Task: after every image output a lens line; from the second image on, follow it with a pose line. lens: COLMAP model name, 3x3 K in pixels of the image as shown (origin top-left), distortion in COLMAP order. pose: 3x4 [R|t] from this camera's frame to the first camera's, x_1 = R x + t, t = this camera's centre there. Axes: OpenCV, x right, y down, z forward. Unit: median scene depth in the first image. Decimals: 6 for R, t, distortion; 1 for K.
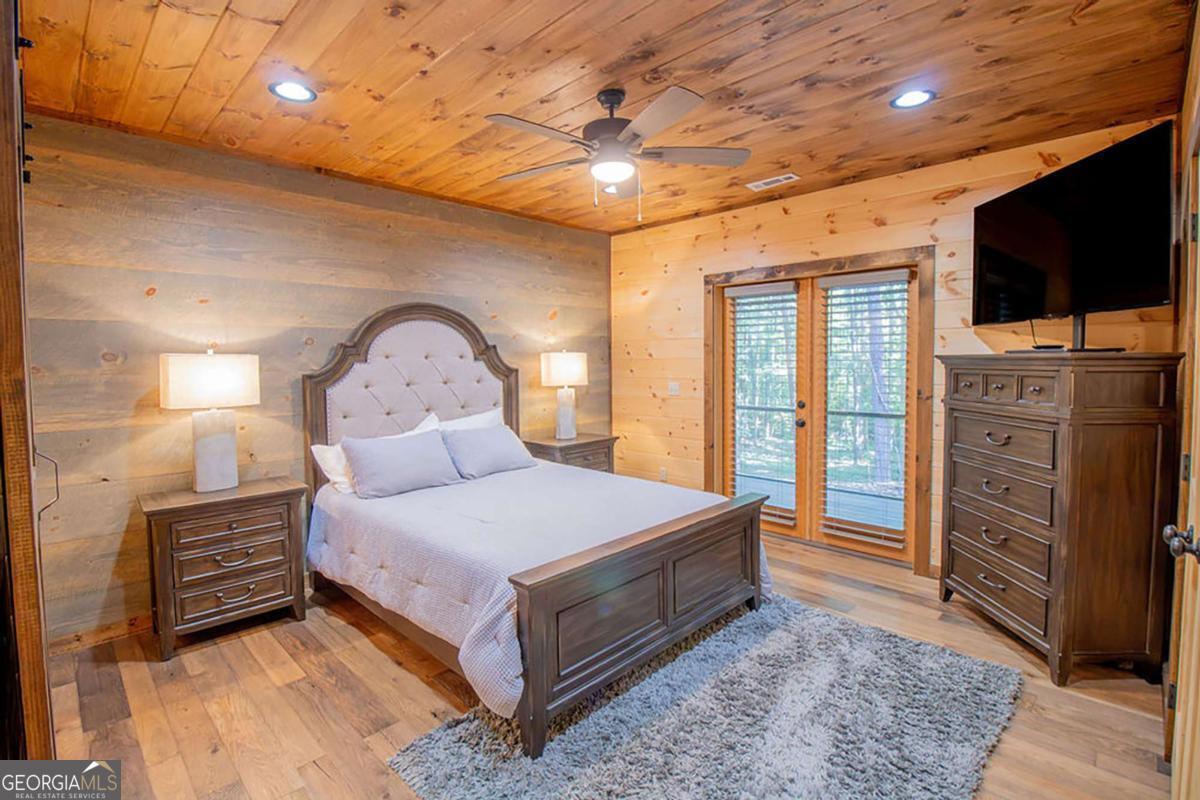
lens RADIAL K [[558.7, 0, 603.5], [0, 558.7, 391.7], [0, 0, 1]] dist [-0.004641, -0.000824]
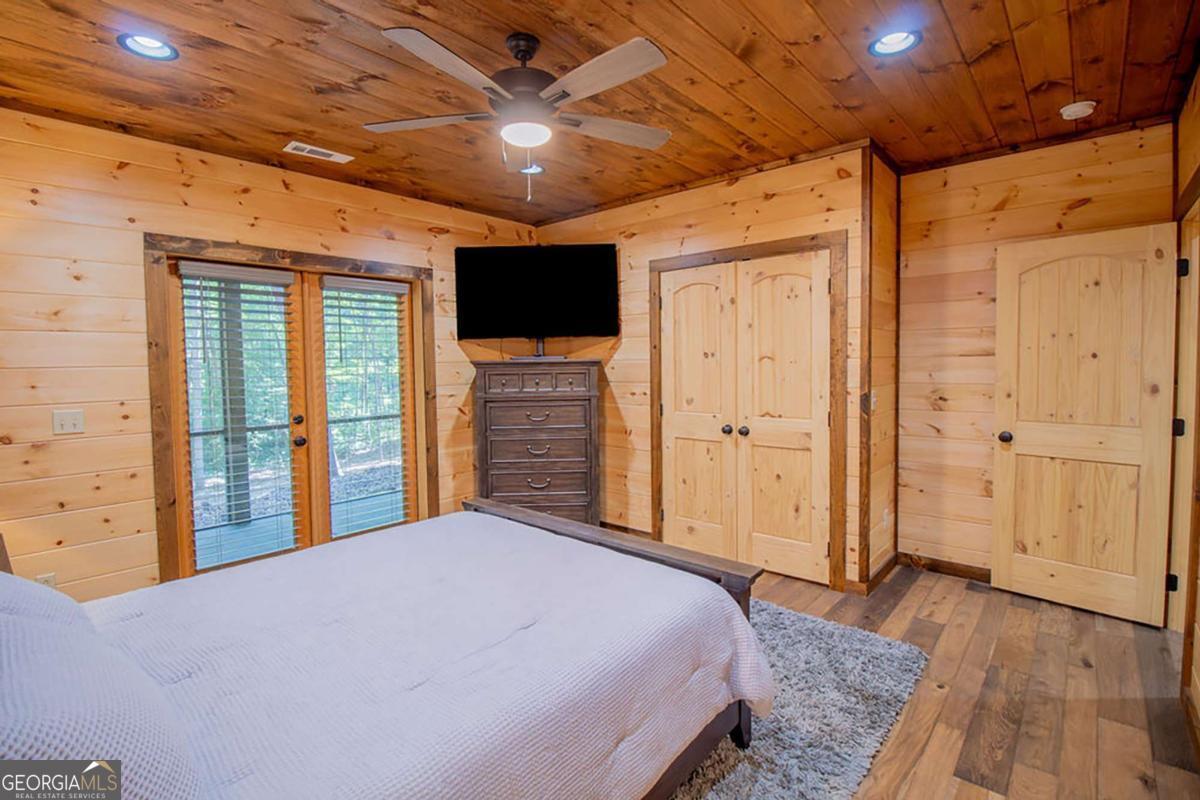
lens RADIAL K [[558.7, 0, 599.5], [0, 558.7, 396.3], [0, 0, 1]] dist [-0.004641, -0.000824]
pose [[-0.055368, -0.052278, 0.997096, -0.563984], [0.074137, 0.995657, 0.056320, -0.028282], [-0.995710, 0.077040, -0.051252, 0.642912]]
